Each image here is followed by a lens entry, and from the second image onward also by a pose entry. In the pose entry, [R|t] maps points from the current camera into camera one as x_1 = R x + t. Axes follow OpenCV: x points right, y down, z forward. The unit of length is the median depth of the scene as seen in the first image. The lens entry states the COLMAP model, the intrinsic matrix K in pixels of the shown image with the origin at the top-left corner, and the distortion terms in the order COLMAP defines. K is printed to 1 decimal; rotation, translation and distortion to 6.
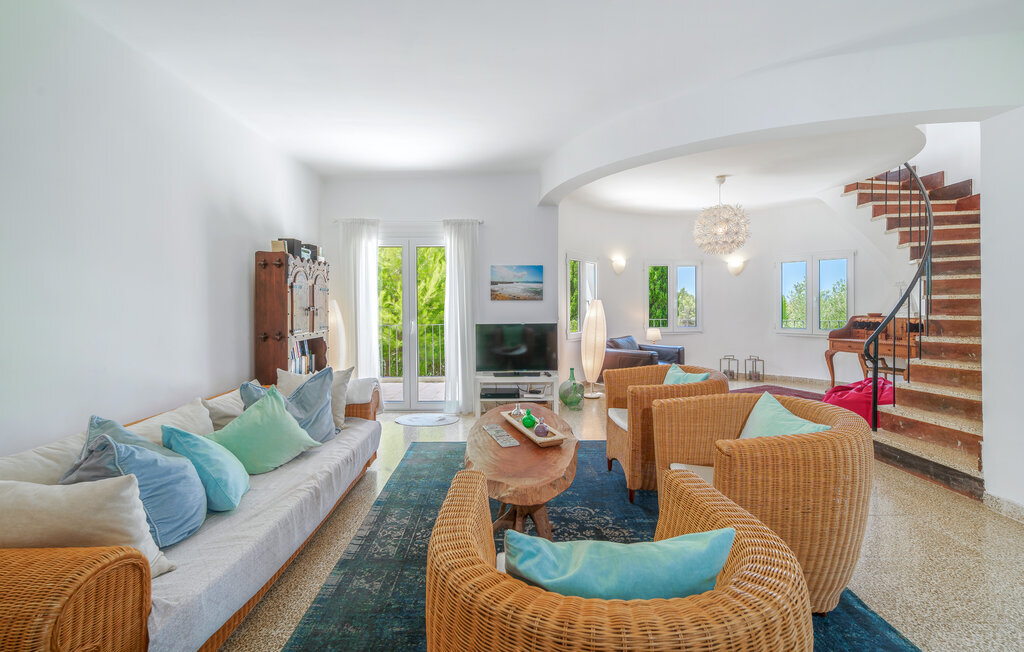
lens RADIAL K [[430.2, 0, 511.4], [0, 430.2, 310.4], [0, 0, 1]] dist [-0.000317, 0.000045]
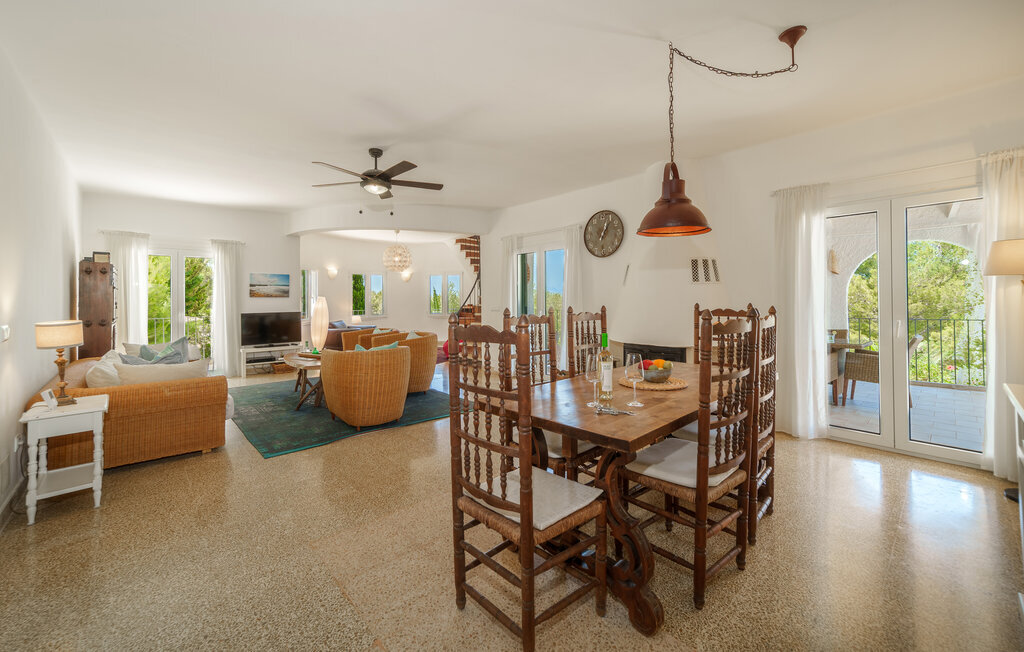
lens RADIAL K [[422.0, 0, 511.0], [0, 422.0, 299.5], [0, 0, 1]] dist [0.000364, 0.000147]
pose [[0.758329, -0.000230, 0.651872, -0.301471], [0.010487, 0.999875, -0.011846, 0.010641], [-0.651787, 0.015820, 0.758237, -0.645648]]
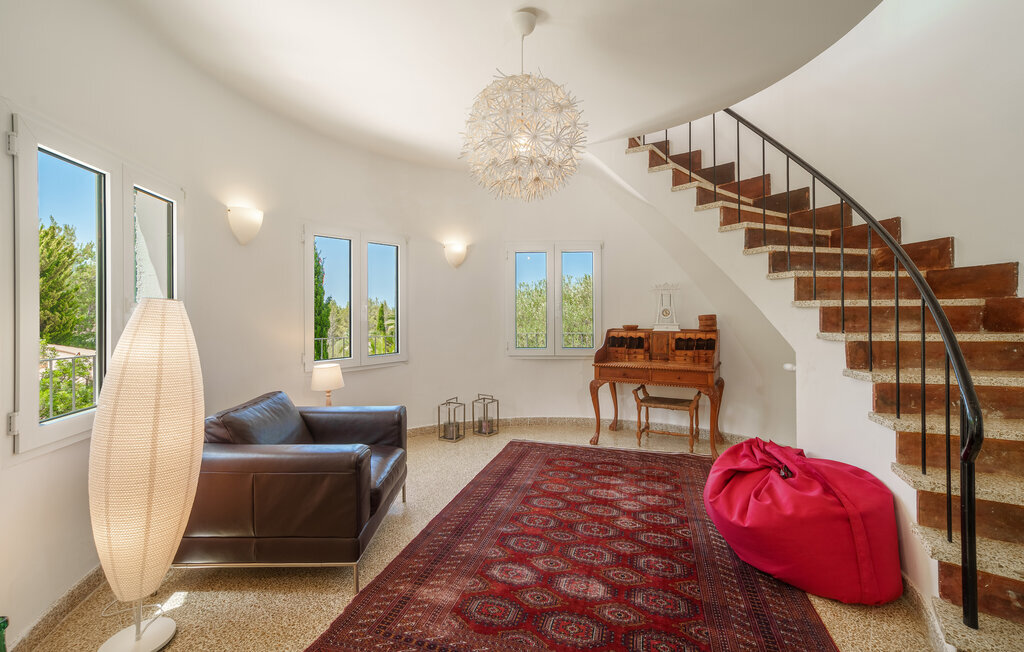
lens RADIAL K [[430.2, 0, 511.4], [0, 430.2, 310.4], [0, 0, 1]] dist [-0.000317, 0.000045]
pose [[0.683469, 0.002010, 0.729977, 0.162899], [0.008920, 0.999899, -0.011105, -0.014287], [-0.729925, 0.014101, 0.683381, 0.701044]]
